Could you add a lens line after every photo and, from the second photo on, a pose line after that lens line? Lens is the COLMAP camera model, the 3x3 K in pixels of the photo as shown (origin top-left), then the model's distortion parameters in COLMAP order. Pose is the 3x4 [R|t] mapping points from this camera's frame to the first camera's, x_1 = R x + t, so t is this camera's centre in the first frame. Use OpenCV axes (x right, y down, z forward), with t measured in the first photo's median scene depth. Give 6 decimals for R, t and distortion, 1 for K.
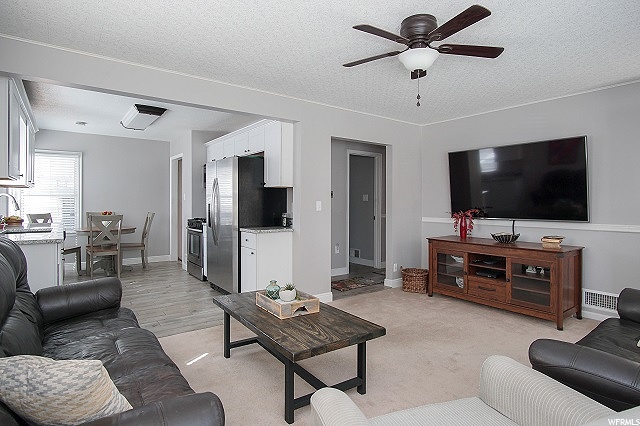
lens RADIAL K [[339.3, 0, 318.5], [0, 339.3, 210.5], [0, 0, 1]] dist [-0.039953, 0.000171]
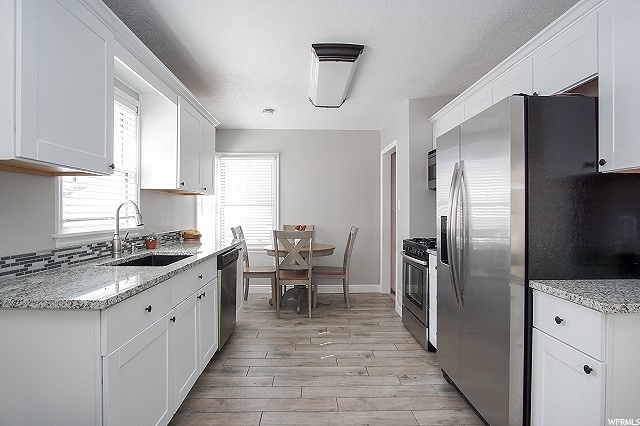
lens RADIAL K [[339.3, 0, 318.5], [0, 339.3, 210.5], [0, 0, 1]] dist [-0.039953, 0.000171]
pose [[0.813196, -0.006296, -0.581956, -0.150313], [-0.009267, 0.999675, -0.023764, -0.012621], [0.581917, 0.024718, 0.812873, 0.396933]]
